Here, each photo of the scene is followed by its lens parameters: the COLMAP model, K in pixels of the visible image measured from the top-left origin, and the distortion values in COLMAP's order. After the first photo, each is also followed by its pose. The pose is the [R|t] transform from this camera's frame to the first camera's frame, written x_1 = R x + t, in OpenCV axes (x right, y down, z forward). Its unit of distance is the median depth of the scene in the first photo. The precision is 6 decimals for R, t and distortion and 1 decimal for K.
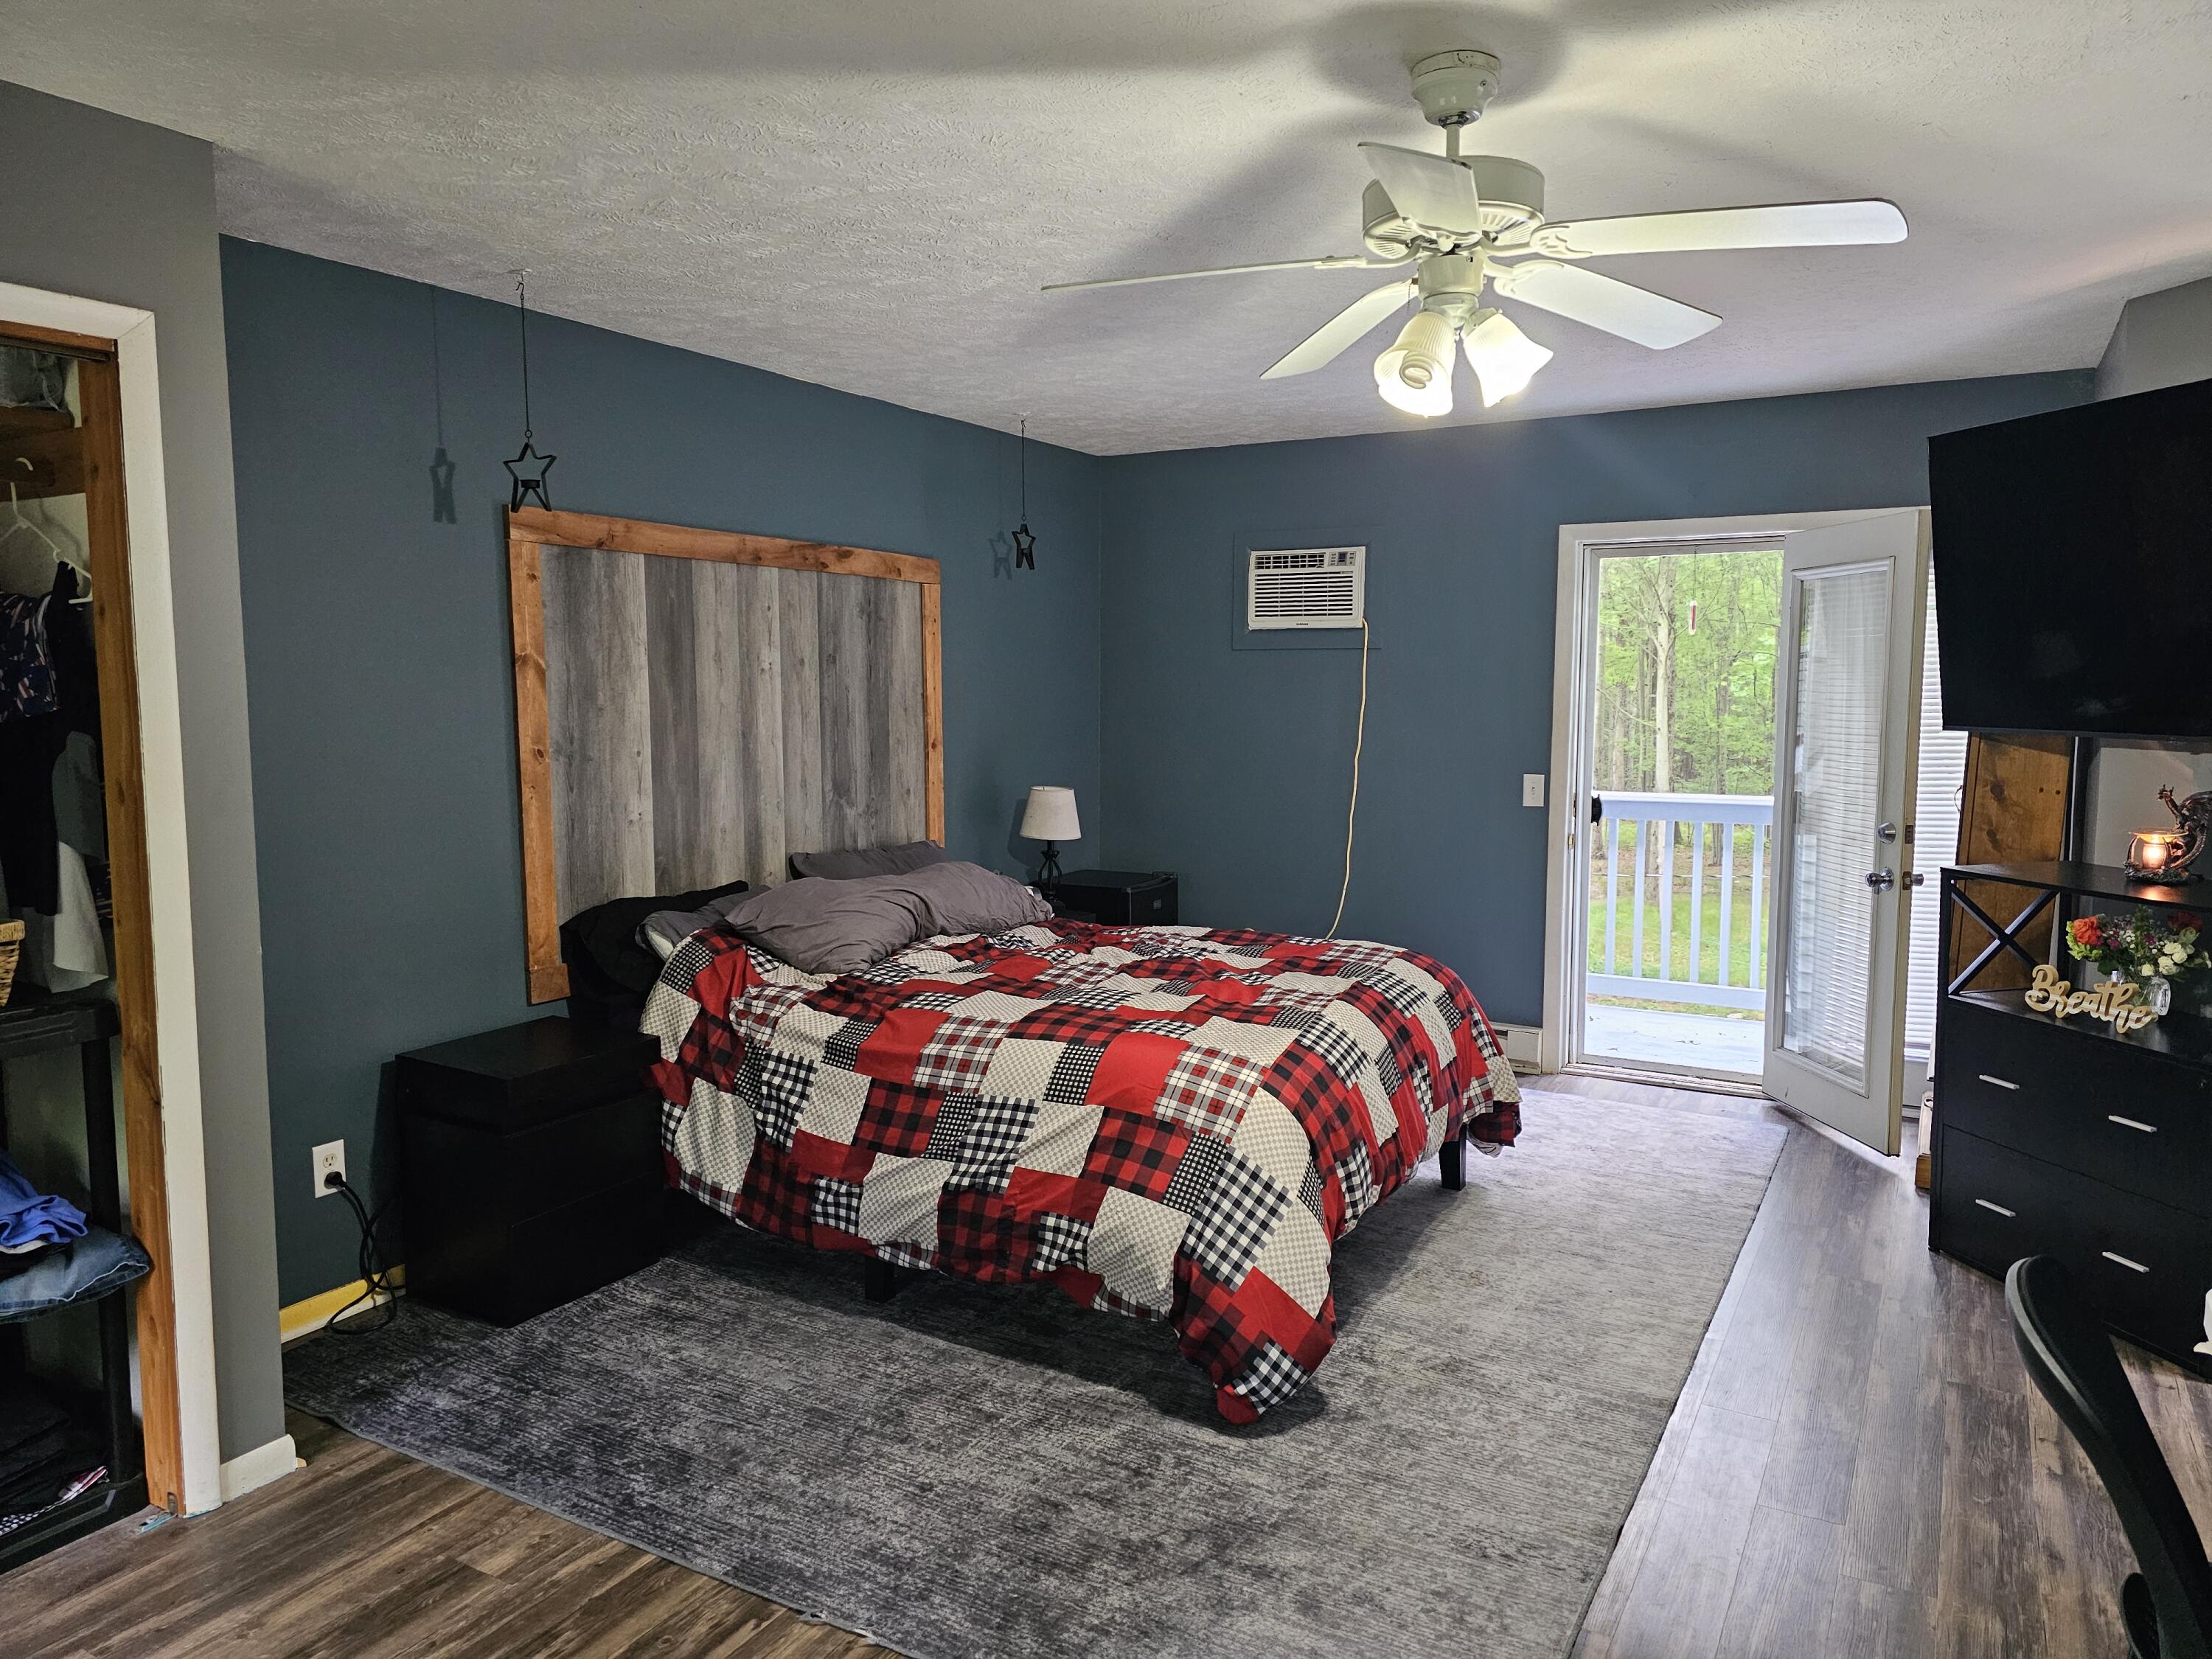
lens RADIAL K [[1488.7, 0, 1106.1], [0, 1488.7, 831.5], [0, 0, 1]] dist [0.031828, -0.004550]
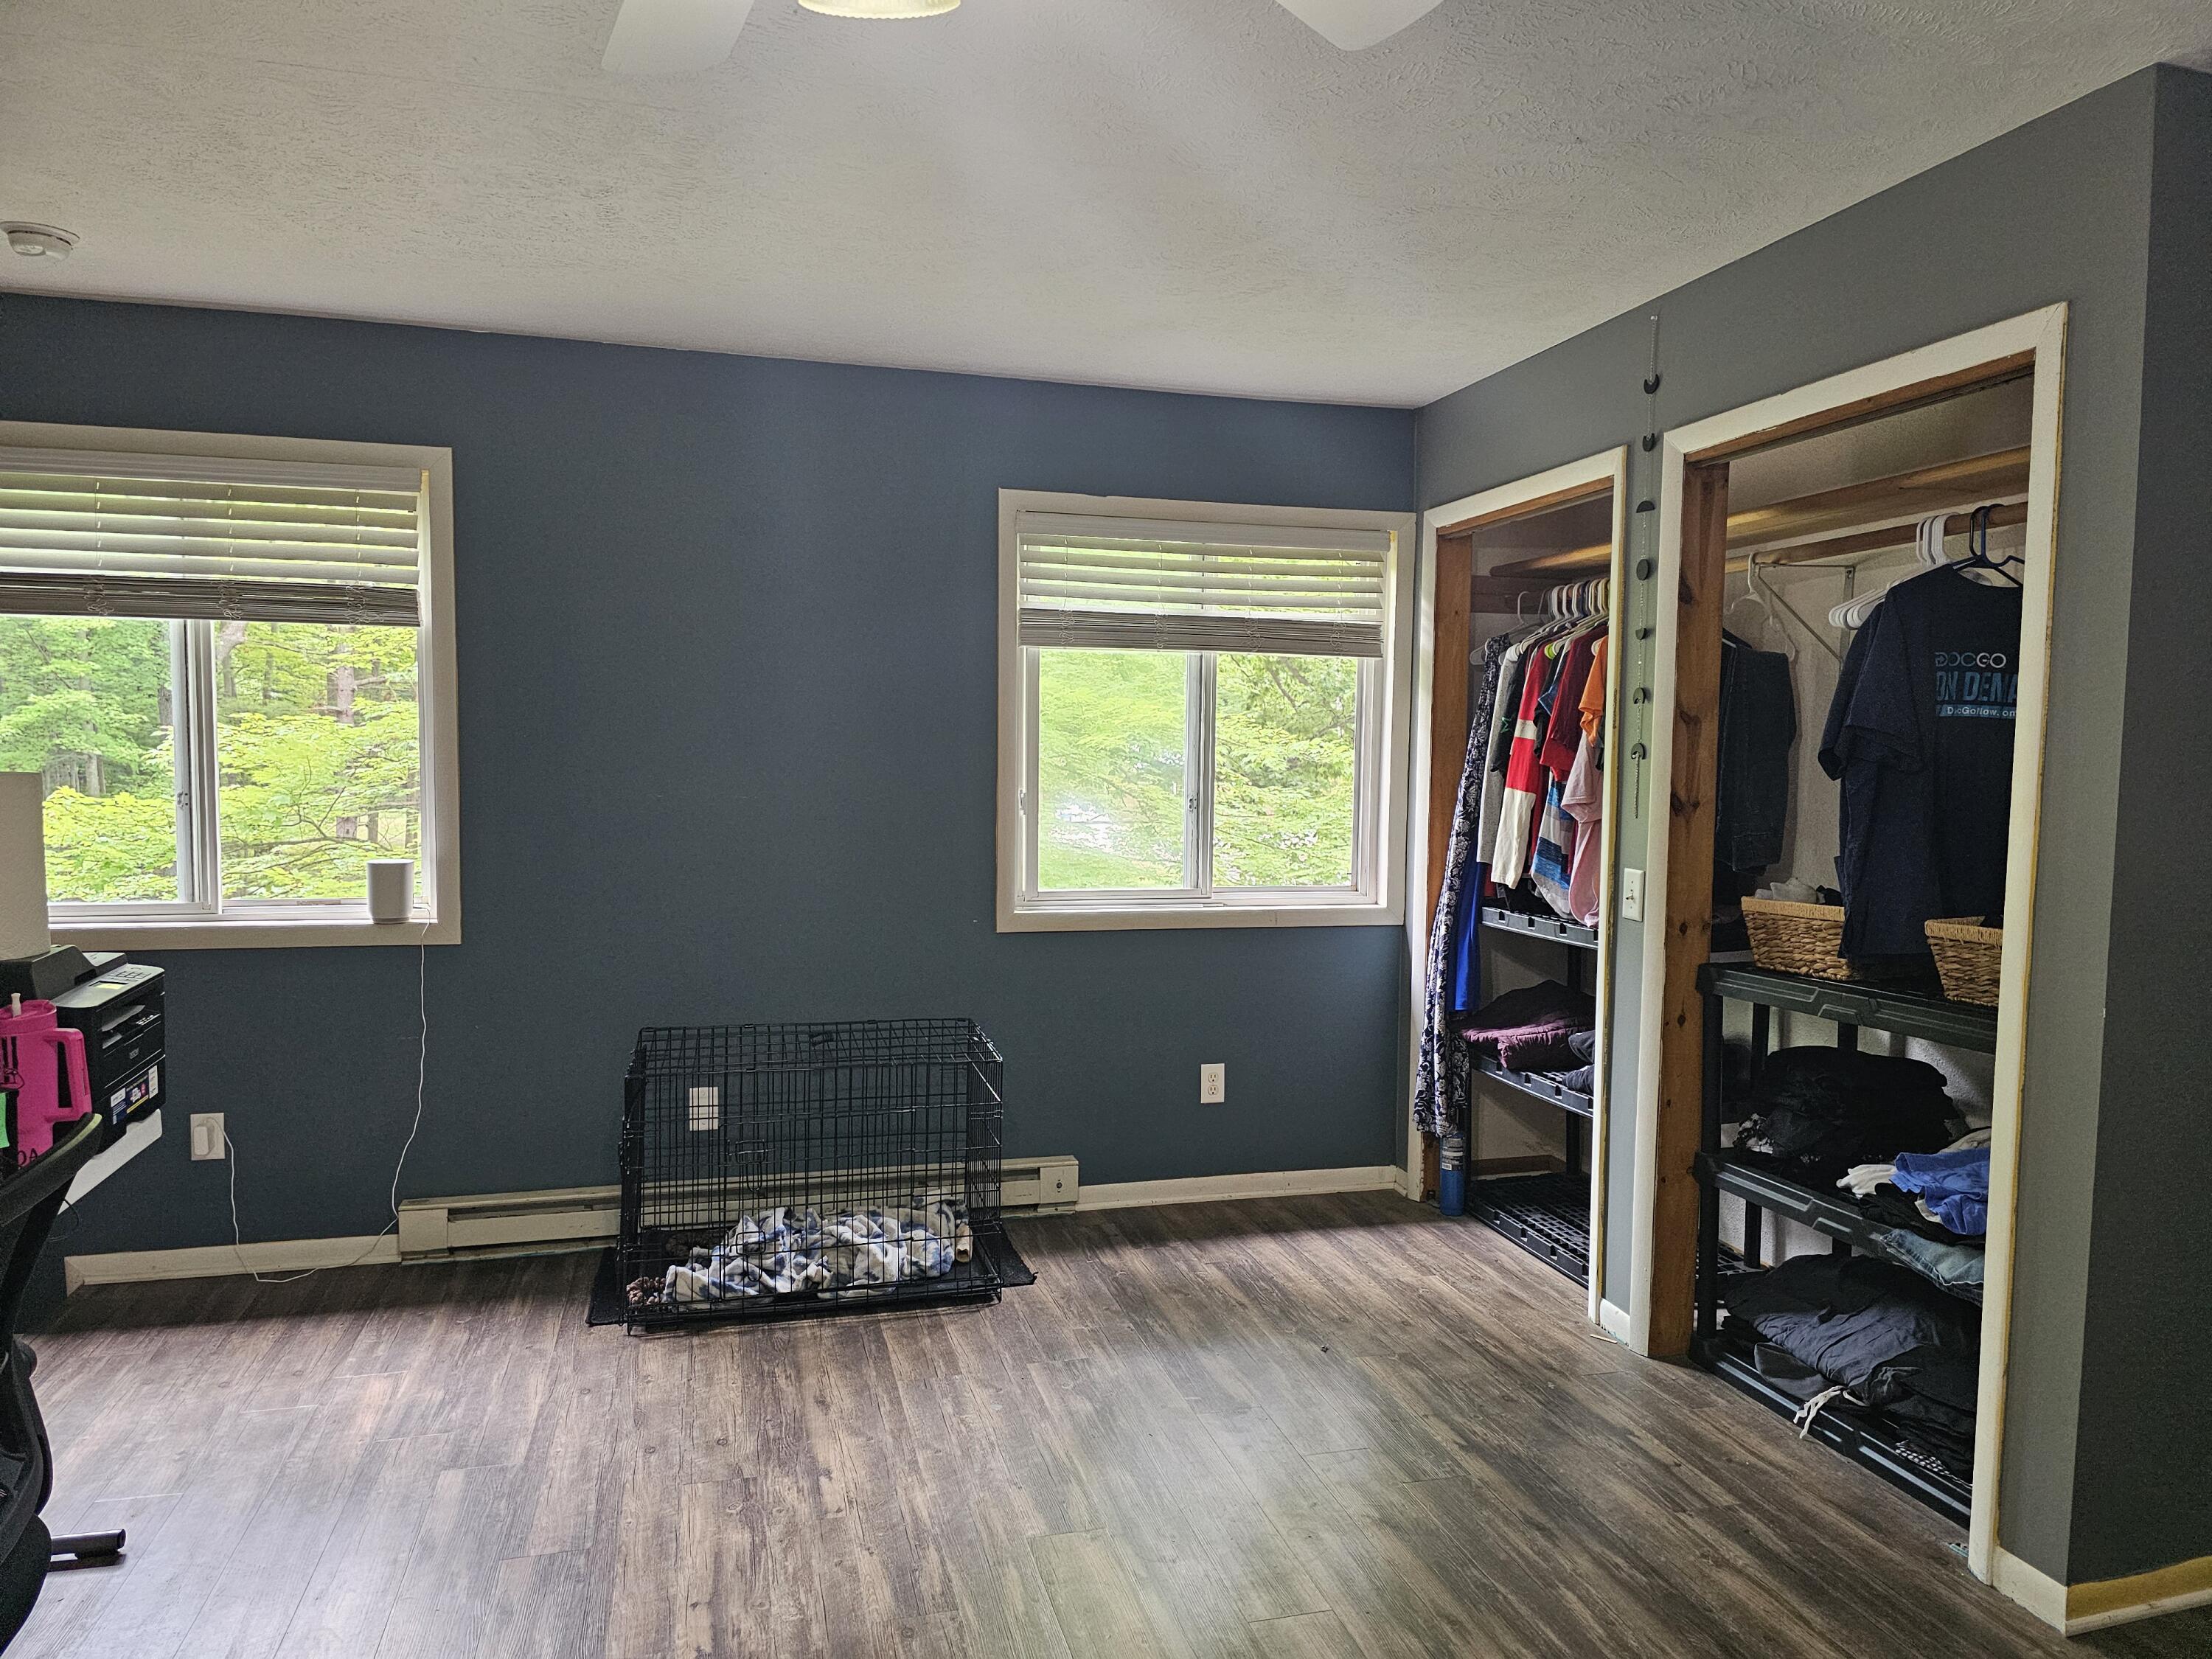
lens RADIAL K [[1488.7, 0, 1106.8], [0, 1488.7, 836.3], [0, 0, 1]] dist [0.031828, -0.004550]
pose [[-0.702356, 0.040056, -0.710698, 0.307952], [-0.077268, 0.988226, 0.132059, -0.062915], [0.707619, 0.147667, -0.690992, 0.844356]]
